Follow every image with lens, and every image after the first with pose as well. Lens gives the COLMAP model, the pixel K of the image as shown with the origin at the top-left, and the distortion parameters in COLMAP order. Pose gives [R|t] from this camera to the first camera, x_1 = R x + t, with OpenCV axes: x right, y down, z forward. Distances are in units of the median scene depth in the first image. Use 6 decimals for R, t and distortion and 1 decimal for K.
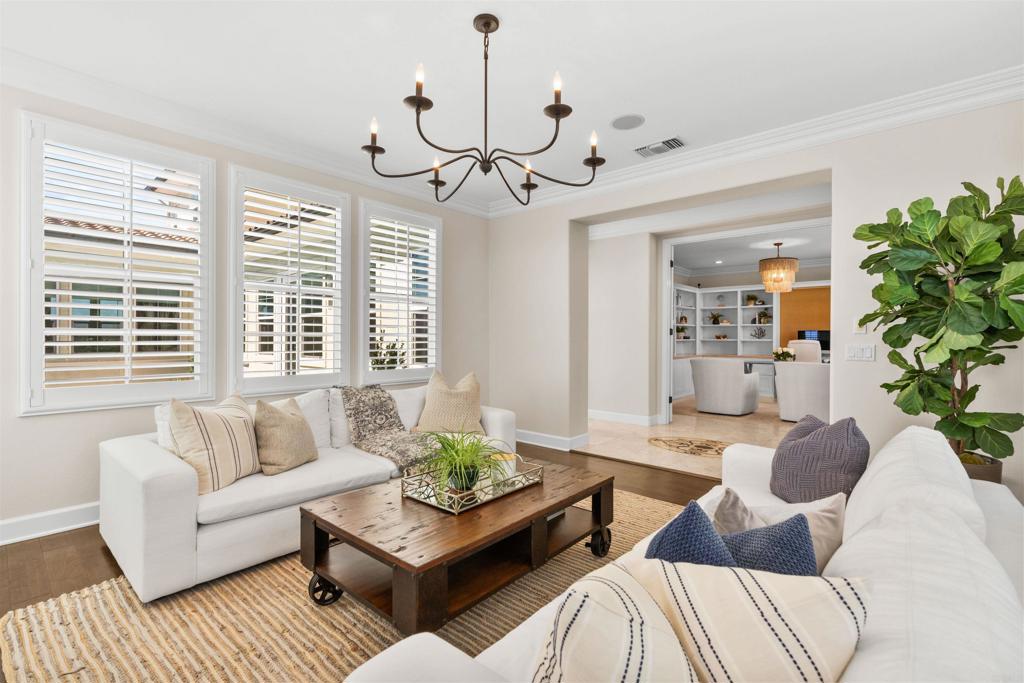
lens RADIAL K [[461.5, 0, 505.7], [0, 461.5, 339.7], [0, 0, 1]] dist [-0.000037, 0.000054]
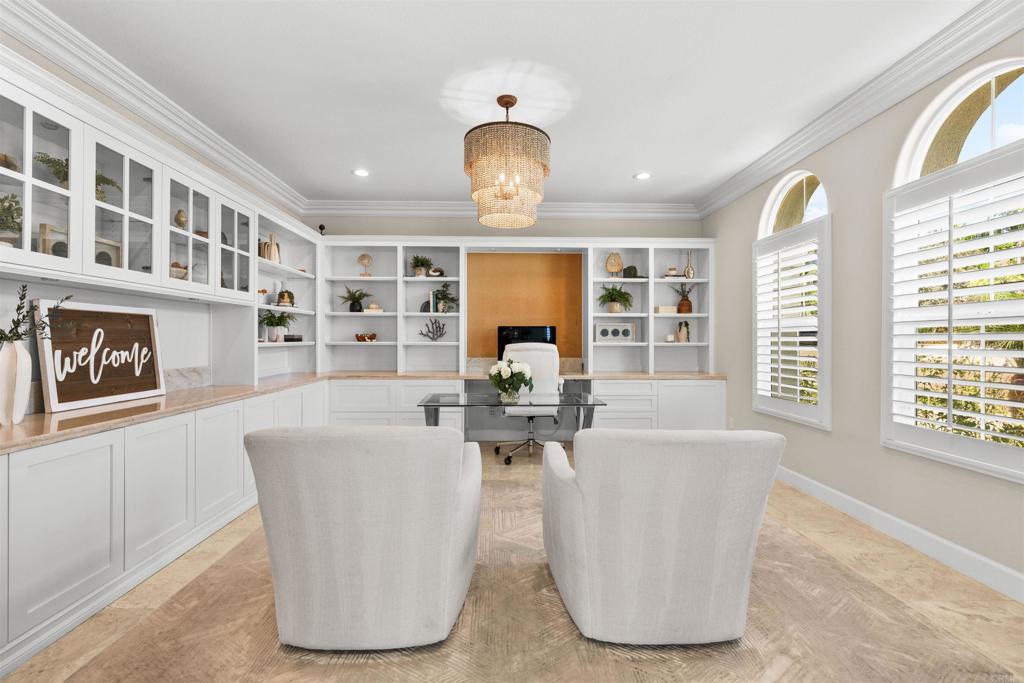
lens RADIAL K [[461.5, 0, 506.3], [0, 461.5, 340.0], [0, 0, 1]] dist [-0.000037, 0.000054]
pose [[0.737489, -0.002078, 0.675356, 0.249846], [0.003911, 0.999992, -0.001194, -0.001826], [-0.675348, 0.003522, 0.737491, 0.548419]]
